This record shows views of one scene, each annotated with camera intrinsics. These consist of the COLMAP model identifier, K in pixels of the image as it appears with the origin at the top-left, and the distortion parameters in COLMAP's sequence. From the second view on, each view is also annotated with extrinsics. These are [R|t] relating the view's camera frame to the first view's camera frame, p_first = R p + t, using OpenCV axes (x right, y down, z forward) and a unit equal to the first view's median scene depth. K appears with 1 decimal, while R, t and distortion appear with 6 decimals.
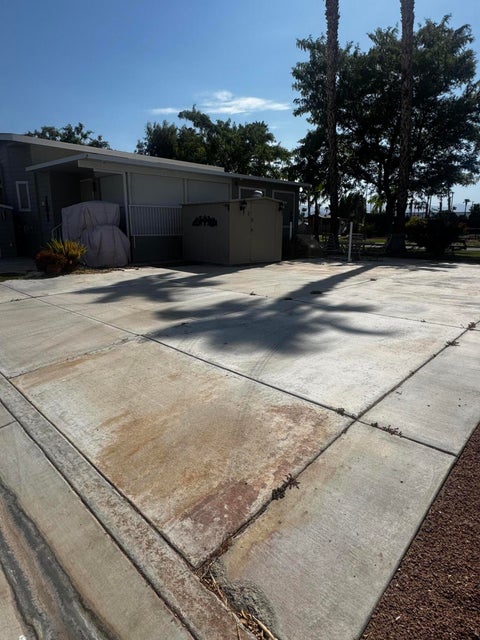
lens RADIAL K [[380.7, 0, 240.0], [0, 380.7, 320.0], [0, 0, 1]] dist [-0.009697, -0.000360]
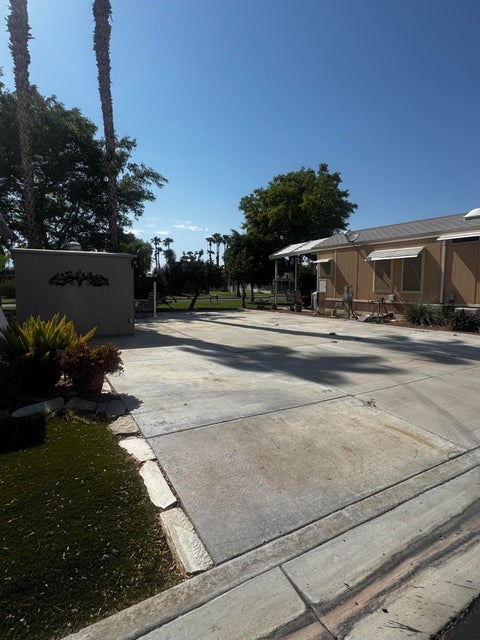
lens RADIAL K [[347.8, 0, 236.7], [0, 347.8, 318.8], [0, 0, 1]] dist [-0.006111, -0.000437]
pose [[0.278151, -0.085742, 0.956703, -0.671261], [0.212749, 0.976769, 0.025686, -0.150265], [-0.936680, 0.196393, 0.289931, 0.586378]]
